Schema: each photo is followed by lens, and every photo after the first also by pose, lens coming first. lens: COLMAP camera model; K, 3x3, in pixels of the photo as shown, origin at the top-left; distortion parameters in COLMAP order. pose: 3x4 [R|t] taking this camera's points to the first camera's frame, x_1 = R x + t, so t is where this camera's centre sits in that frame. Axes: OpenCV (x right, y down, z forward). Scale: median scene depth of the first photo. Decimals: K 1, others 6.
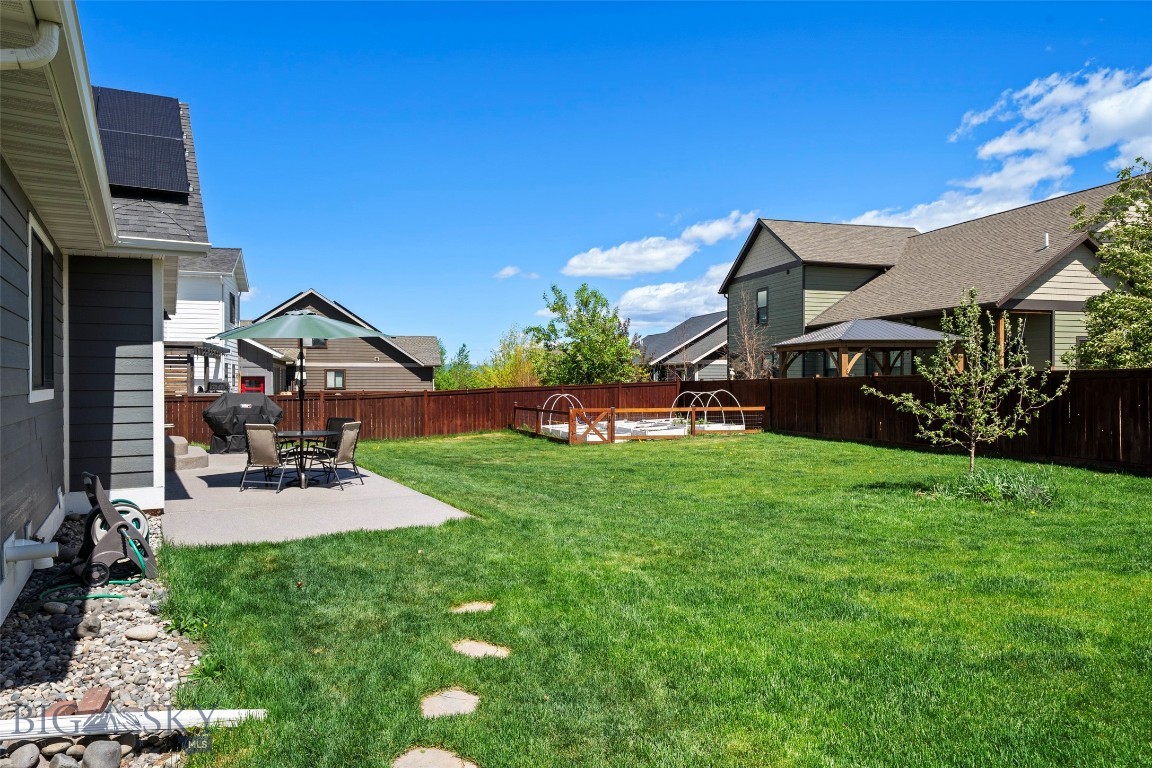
lens RADIAL K [[783.2, 0, 576.0], [0, 783.2, 384.0], [0, 0, 1]] dist [0.007761, 0.005043]
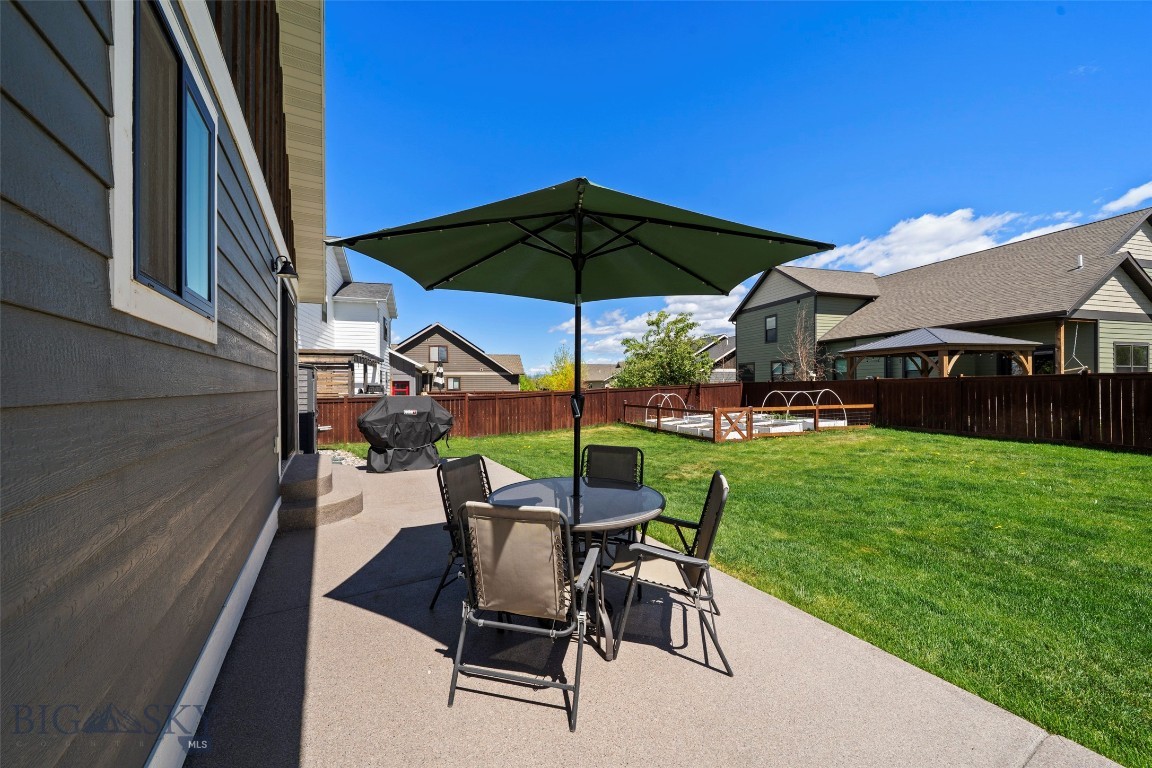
lens RADIAL K [[435.5, 0, 576.0], [0, 435.5, 384.0], [0, 0, 1]] dist [0.001008, -0.000091]
pose [[0.999968, -0.005000, 0.006206, -0.150810], [0.005035, 0.999972, -0.005509, 0.001128], [-0.006179, 0.005540, 0.999966, 0.327604]]
